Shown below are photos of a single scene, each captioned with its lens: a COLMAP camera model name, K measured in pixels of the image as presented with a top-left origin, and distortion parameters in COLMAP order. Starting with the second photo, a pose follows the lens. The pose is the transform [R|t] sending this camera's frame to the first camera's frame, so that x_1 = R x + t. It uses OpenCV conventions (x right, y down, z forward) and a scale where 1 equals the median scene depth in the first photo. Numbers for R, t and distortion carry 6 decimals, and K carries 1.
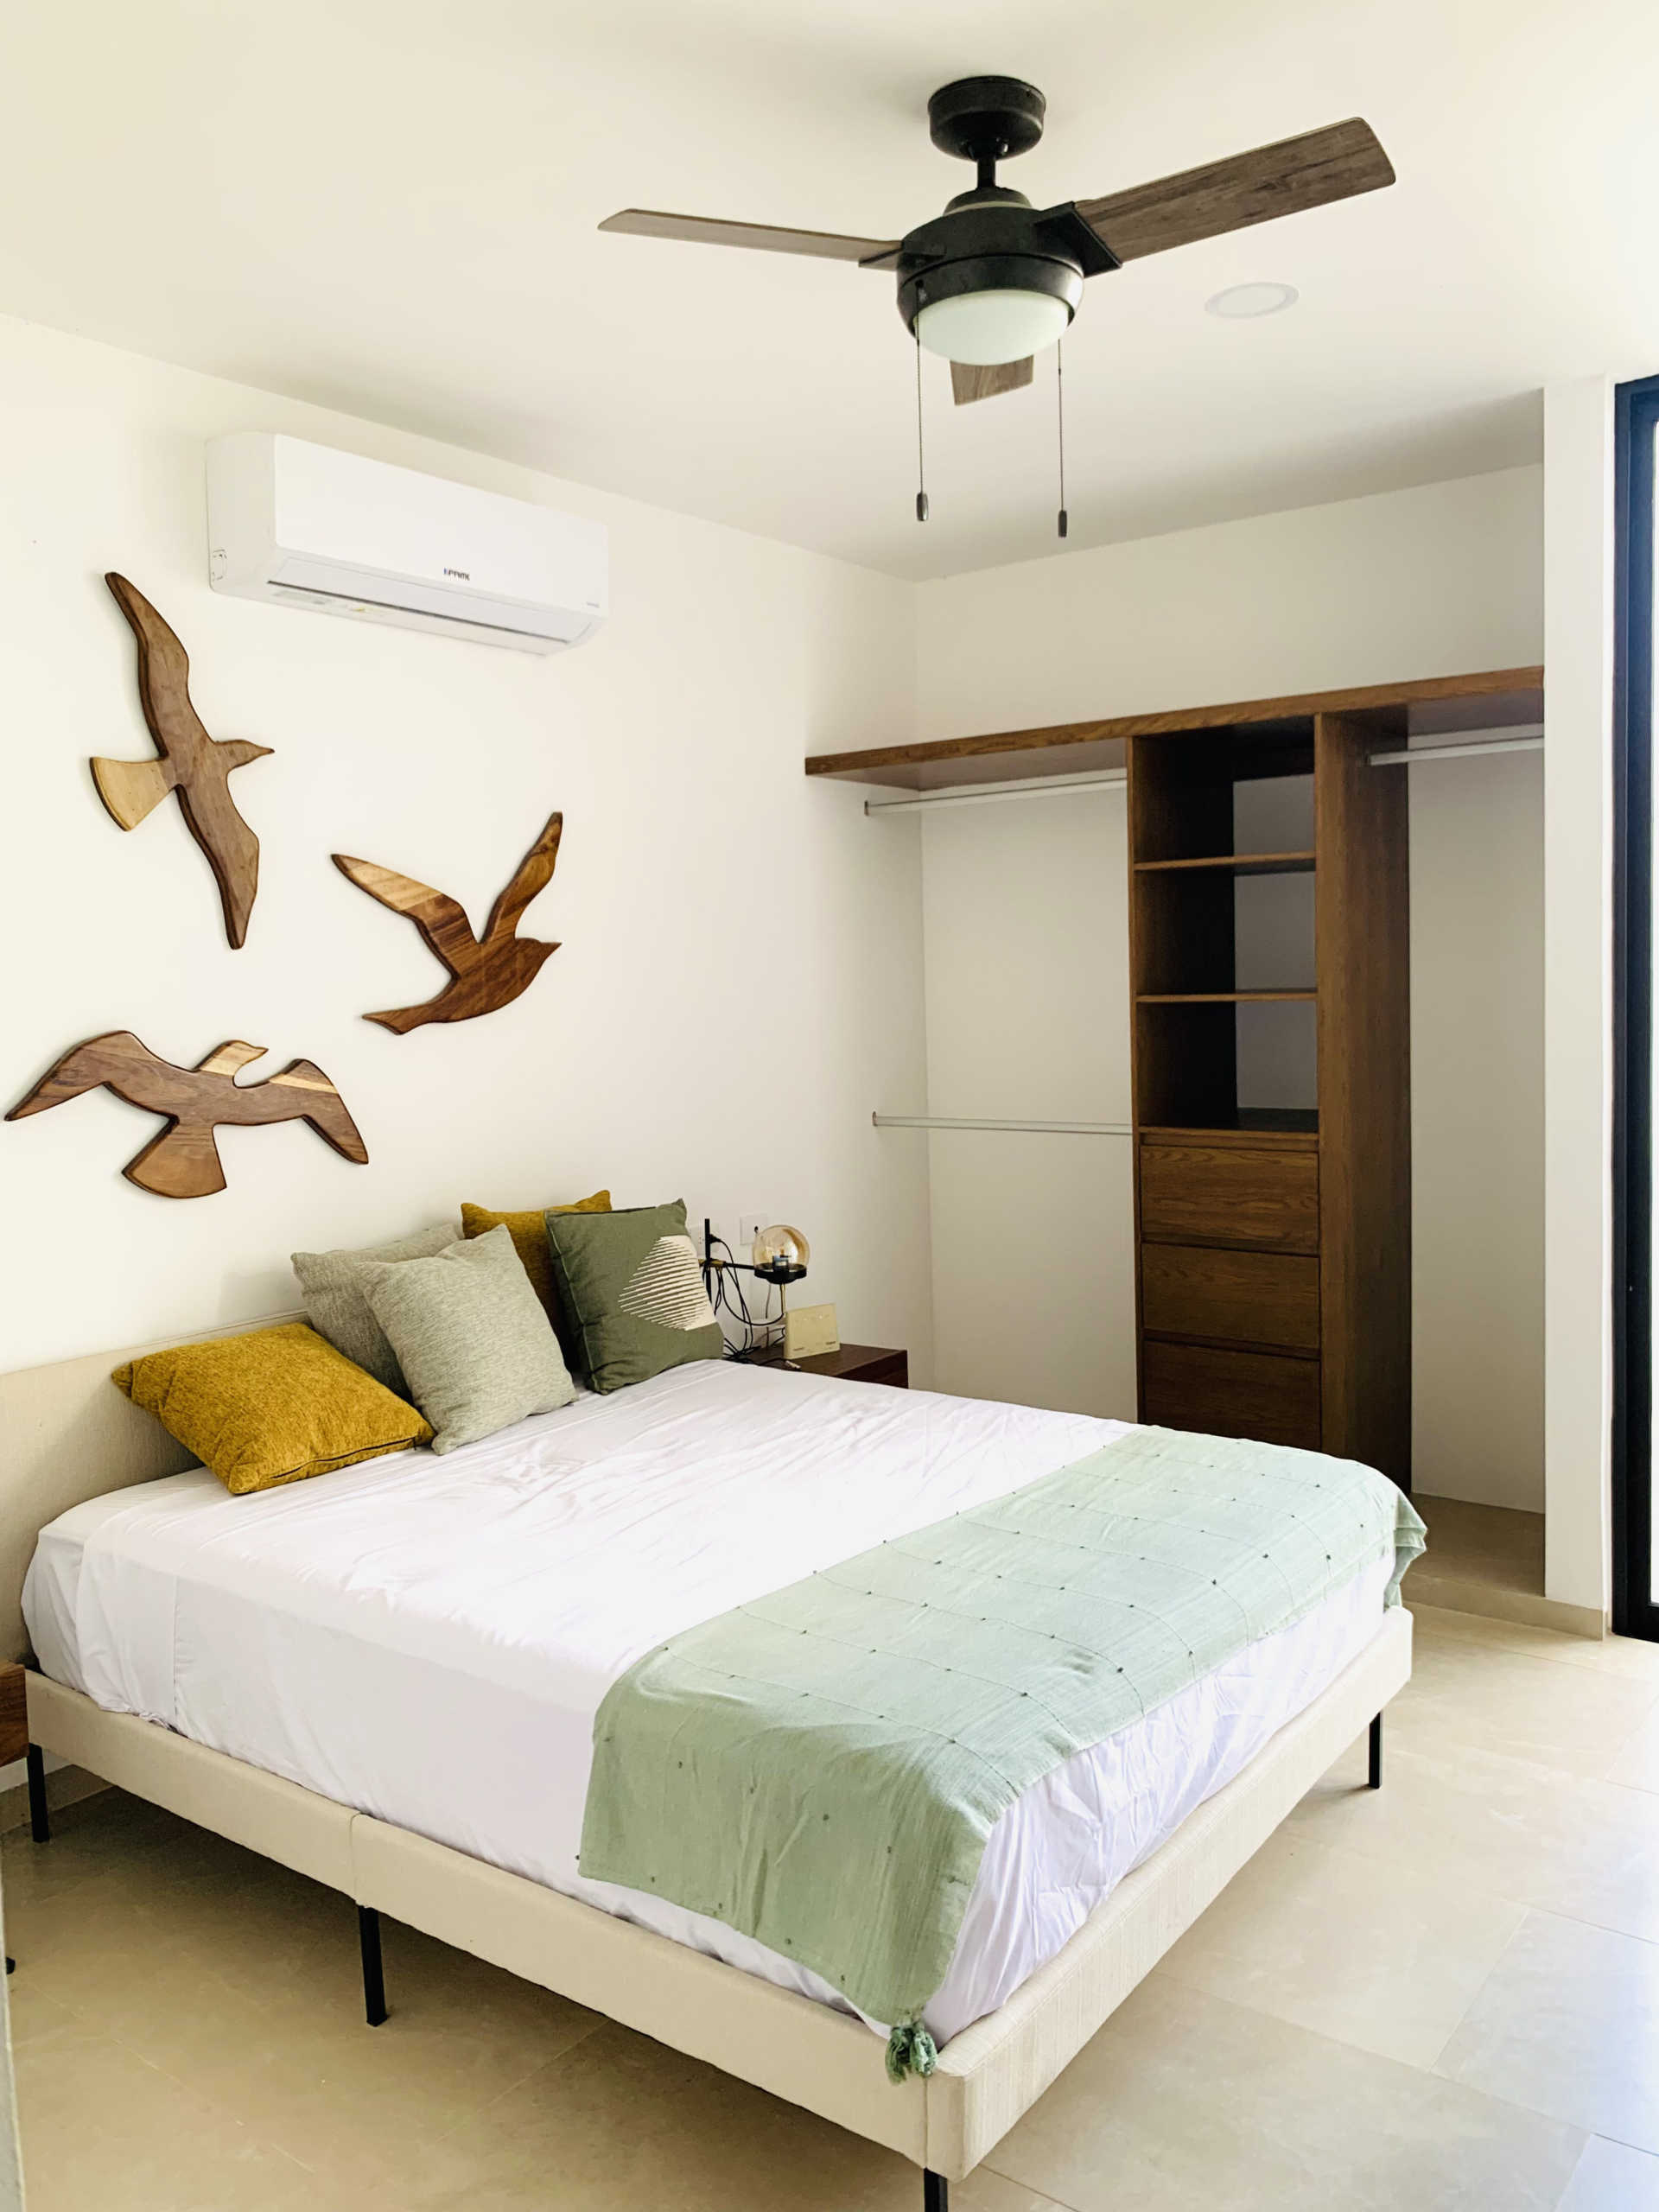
lens RADIAL K [[1689.1, 0, 821.2], [0, 1689.1, 1101.9], [0, 0, 1]] dist [0.077489, -0.128588]
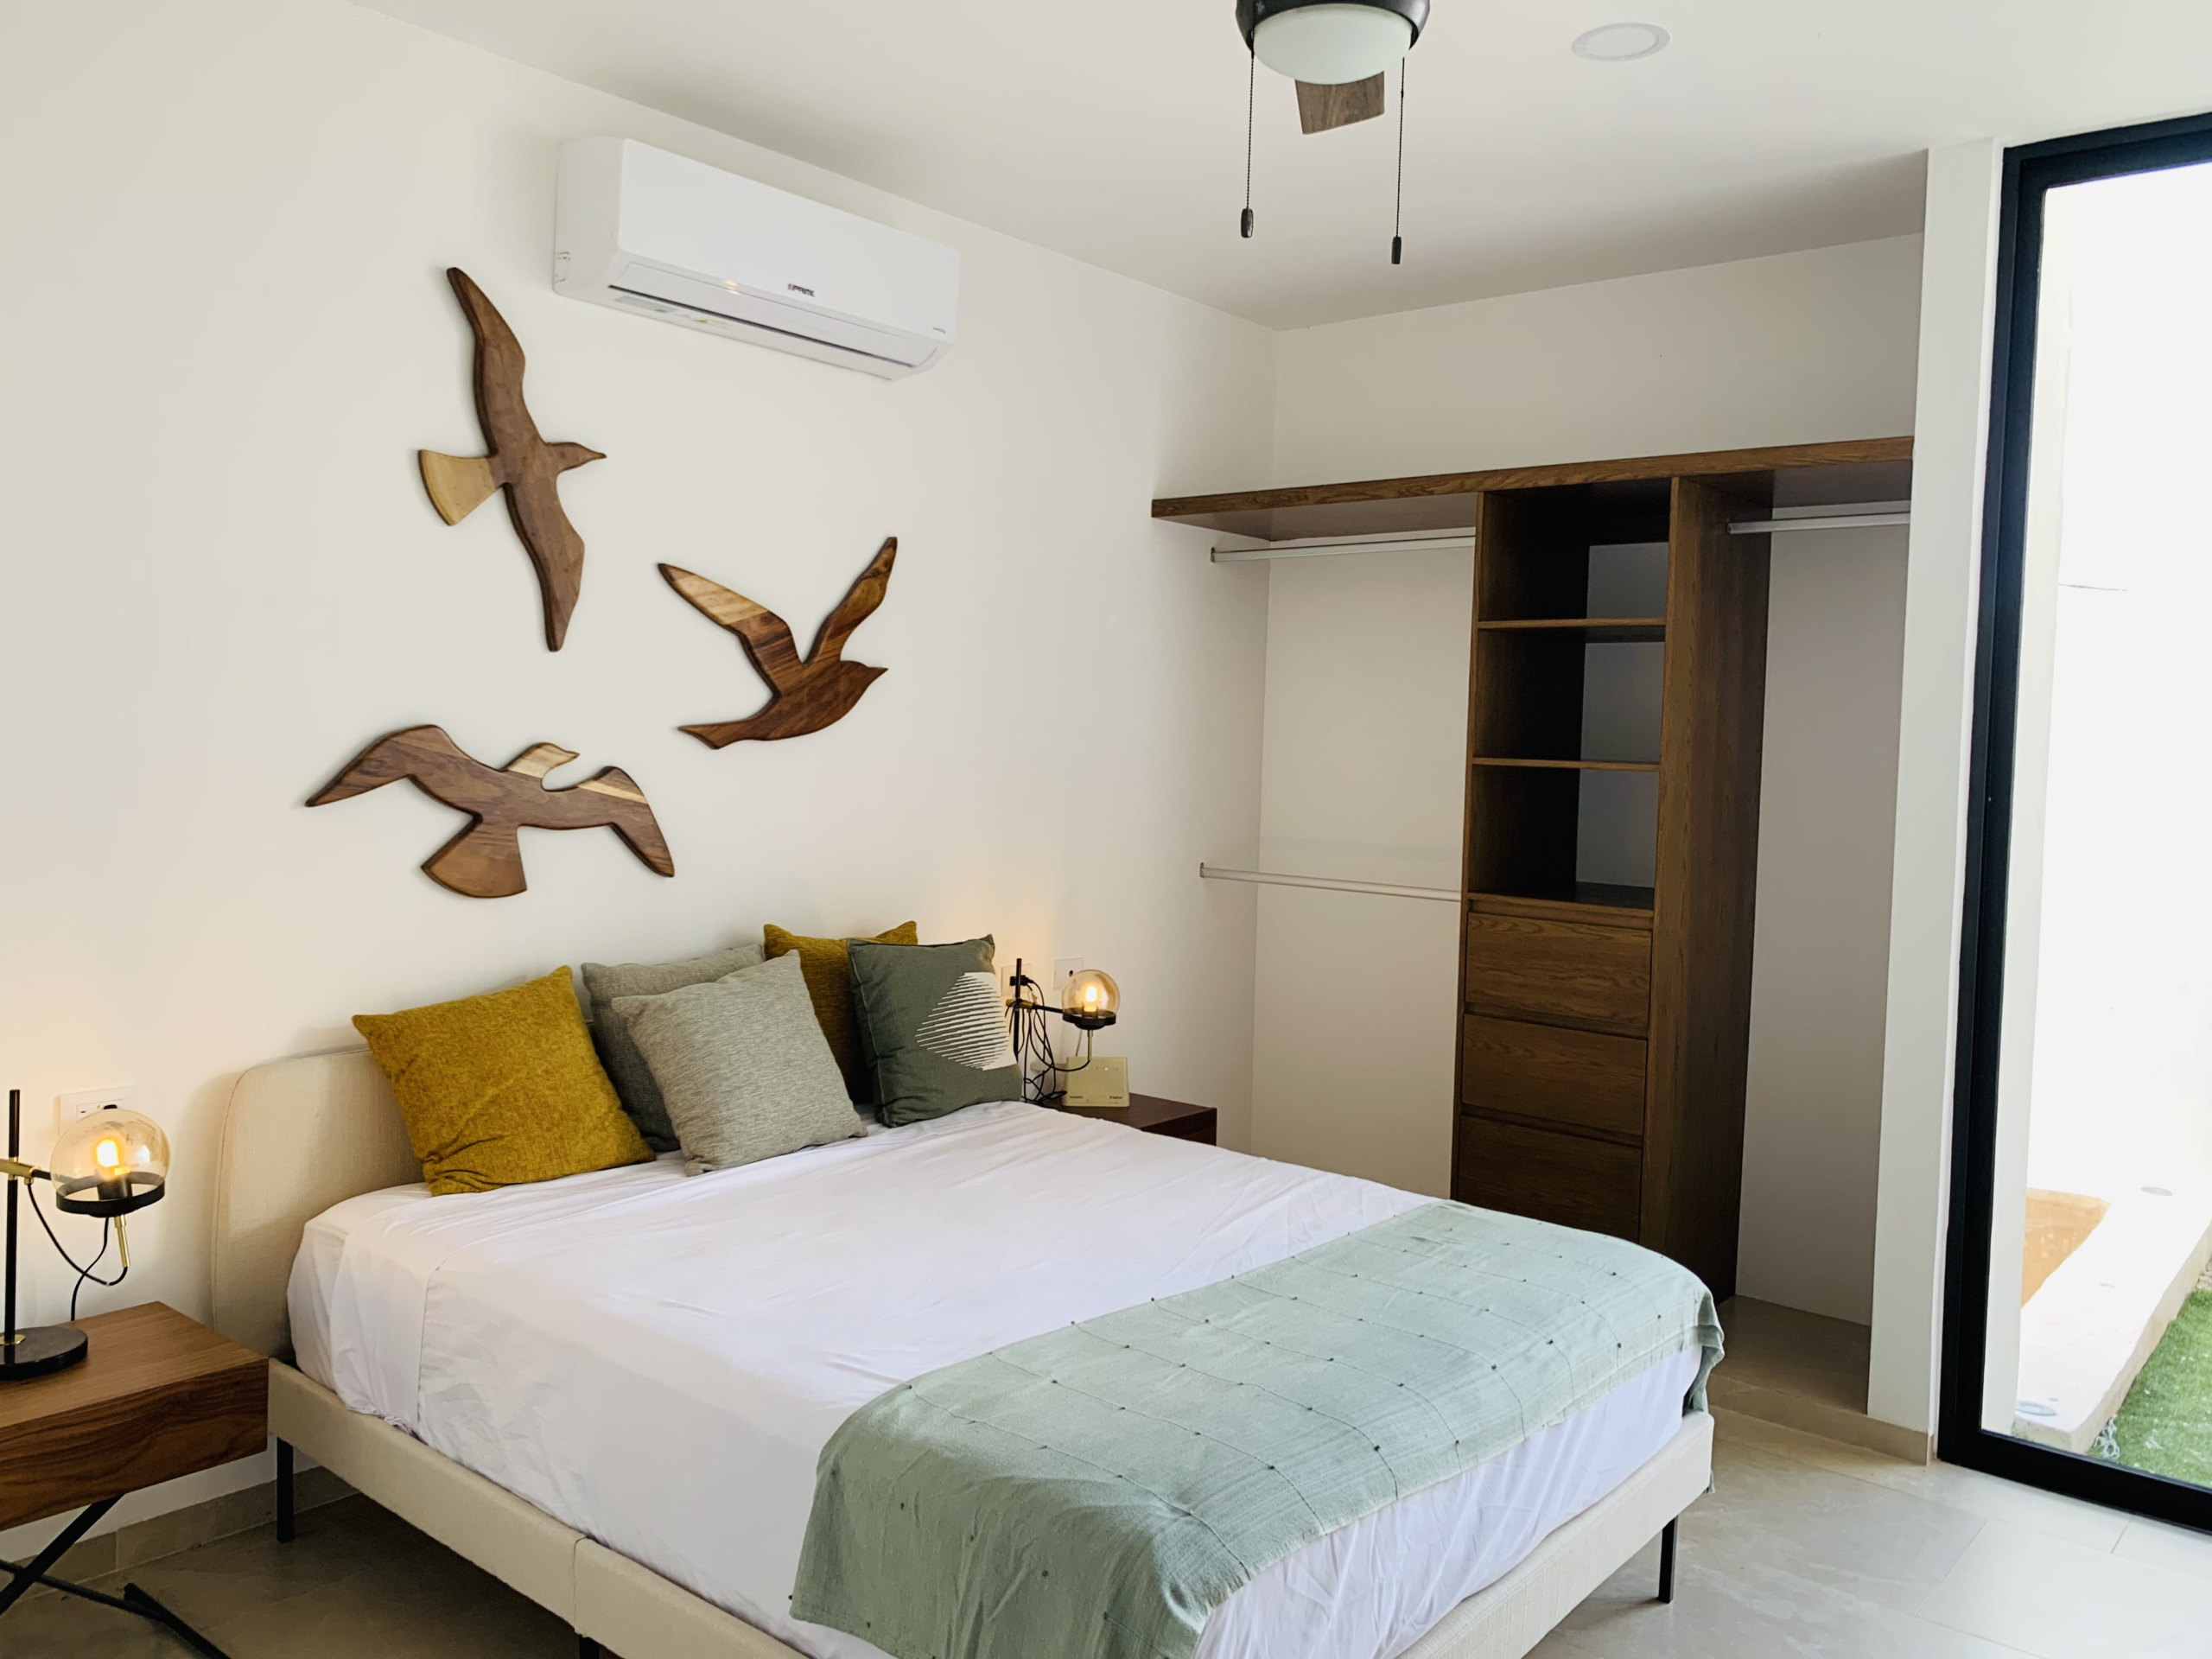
lens RADIAL K [[1689.1, 0, 1106.2], [0, 1689.1, 816.3], [0, 0, 1]] dist [0.077489, -0.128588]
pose [[0.996767, 0.061844, -0.051292, 0.031140], [-0.063303, 0.997620, -0.027325, 0.011592], [0.049480, 0.030484, 0.998310, 0.024944]]
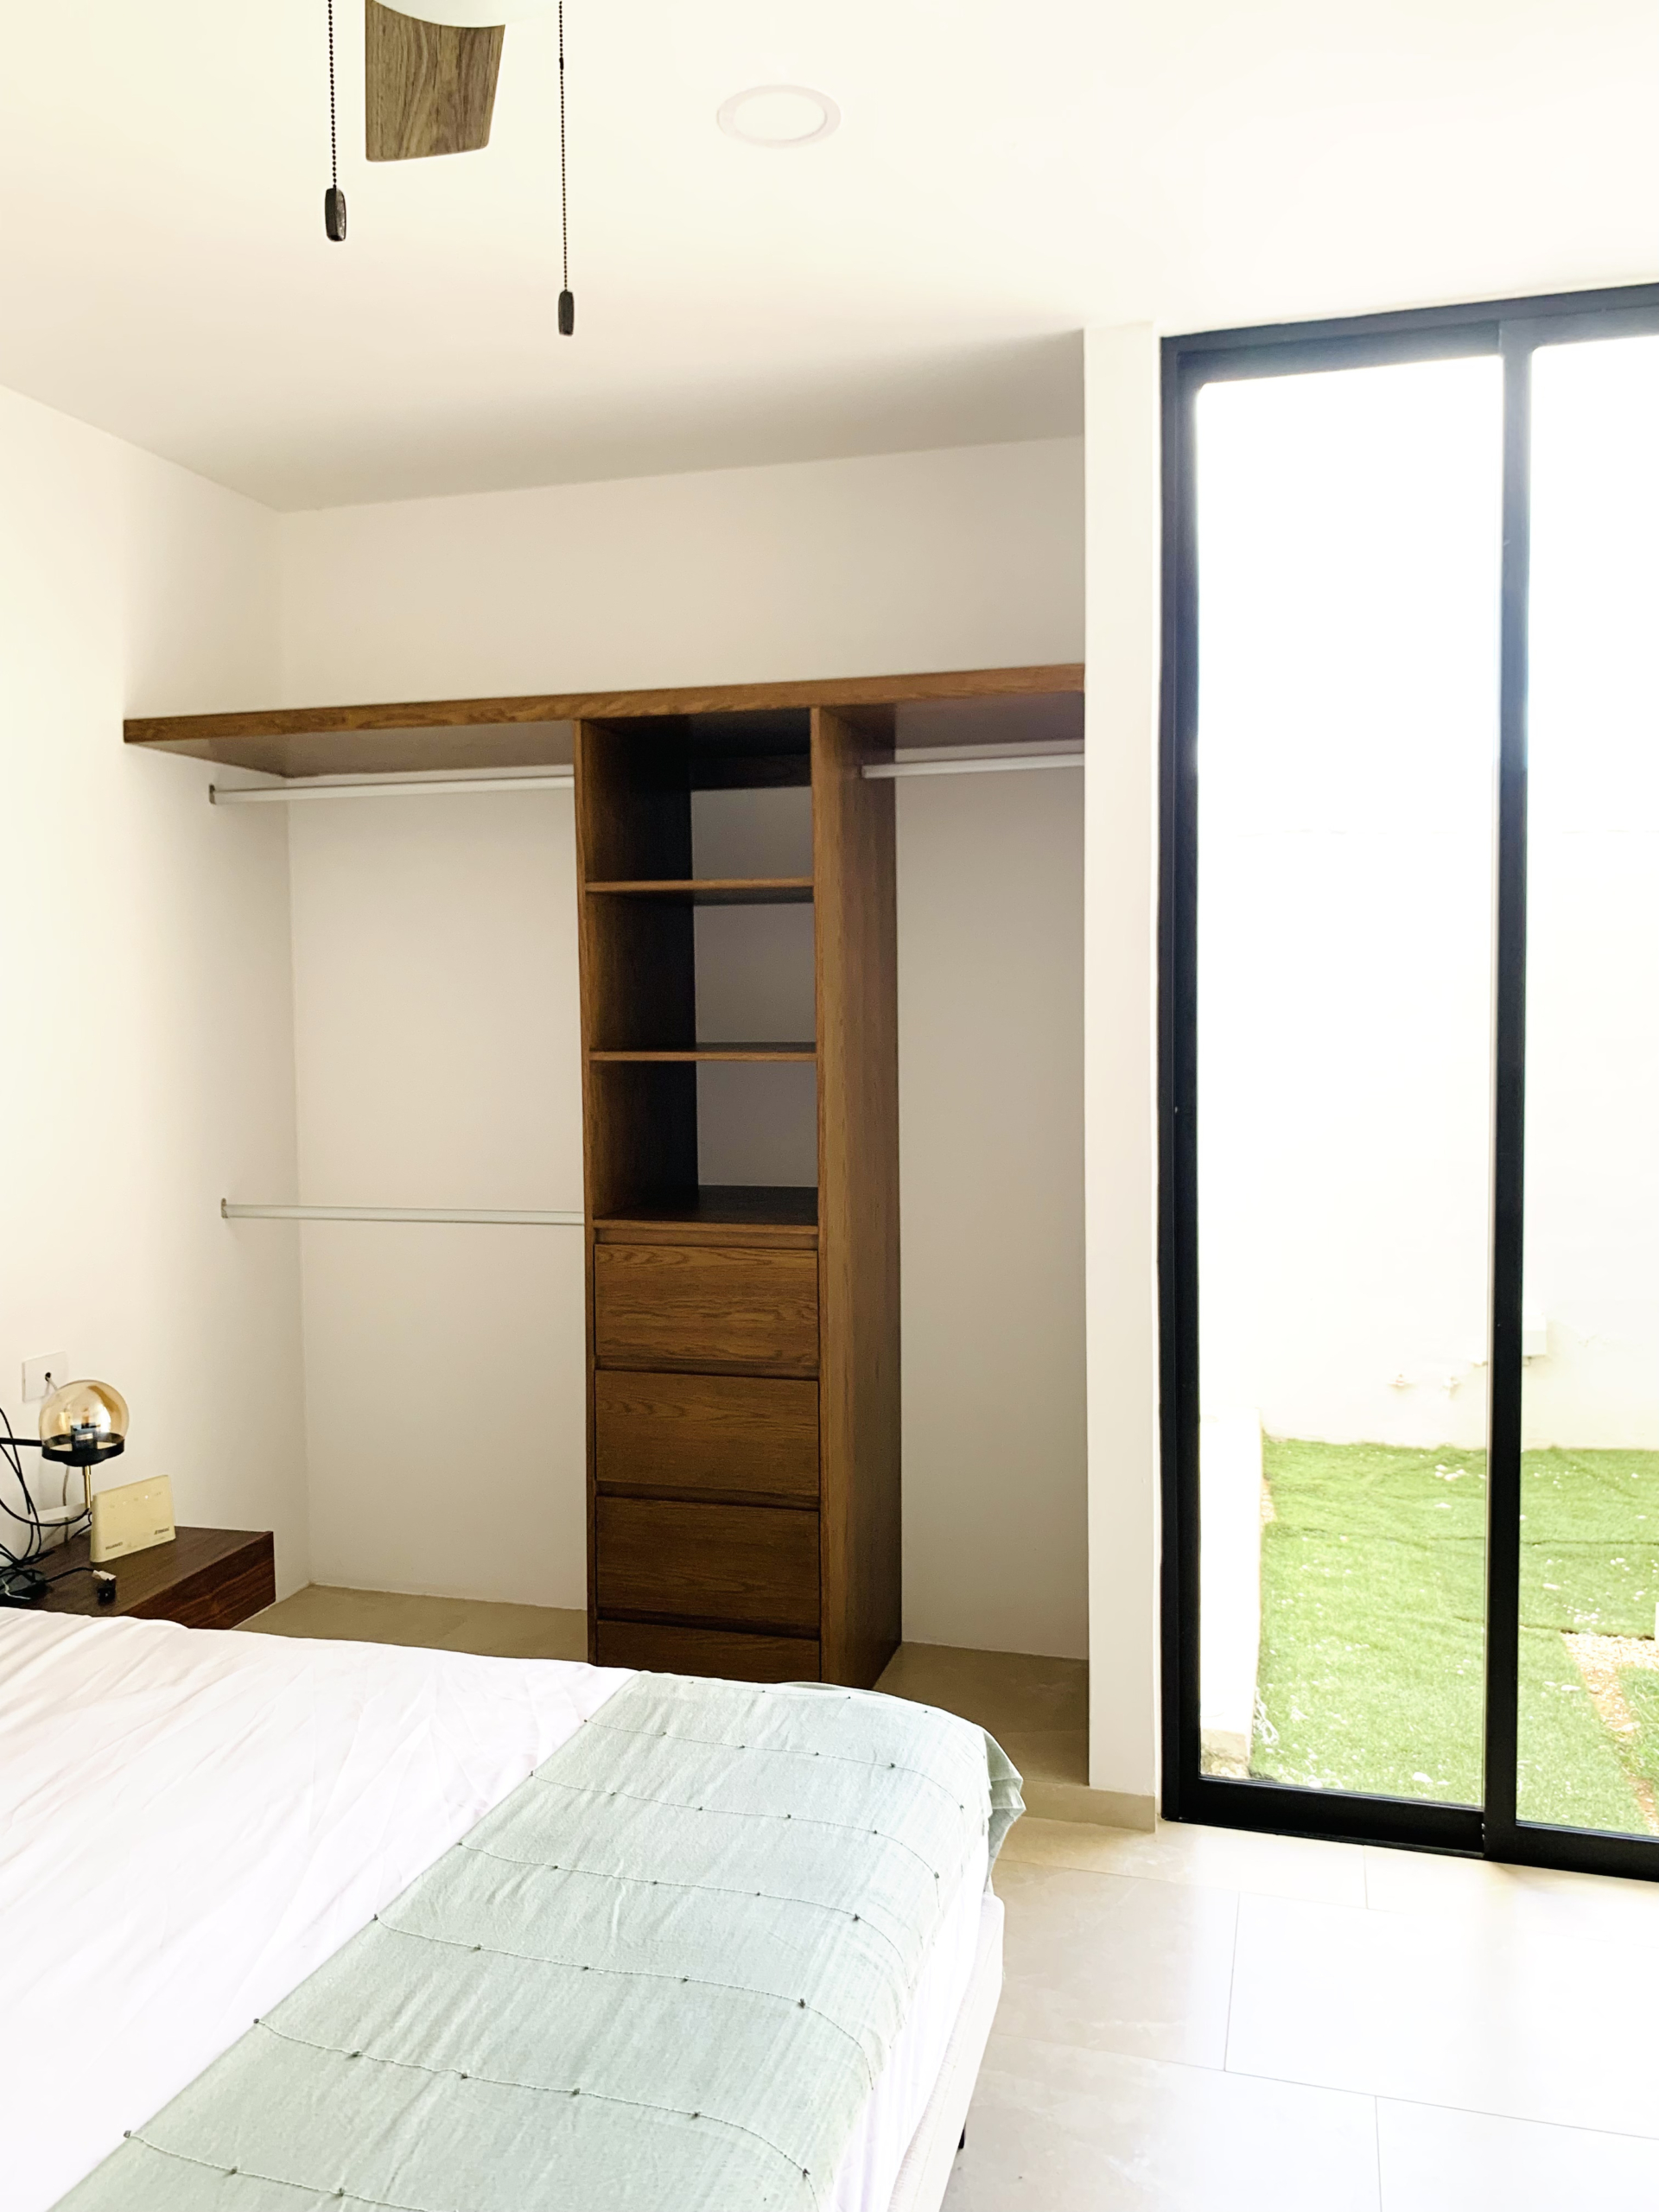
lens RADIAL K [[1689.1, 0, 817.0], [0, 1689.1, 1092.9], [0, 0, 1]] dist [0.077489, -0.128588]
pose [[0.929691, -0.000451, 0.368339, -0.002513], [0.011334, 0.999561, -0.027382, -0.023065], [-0.368165, 0.029632, 0.929288, 0.260917]]
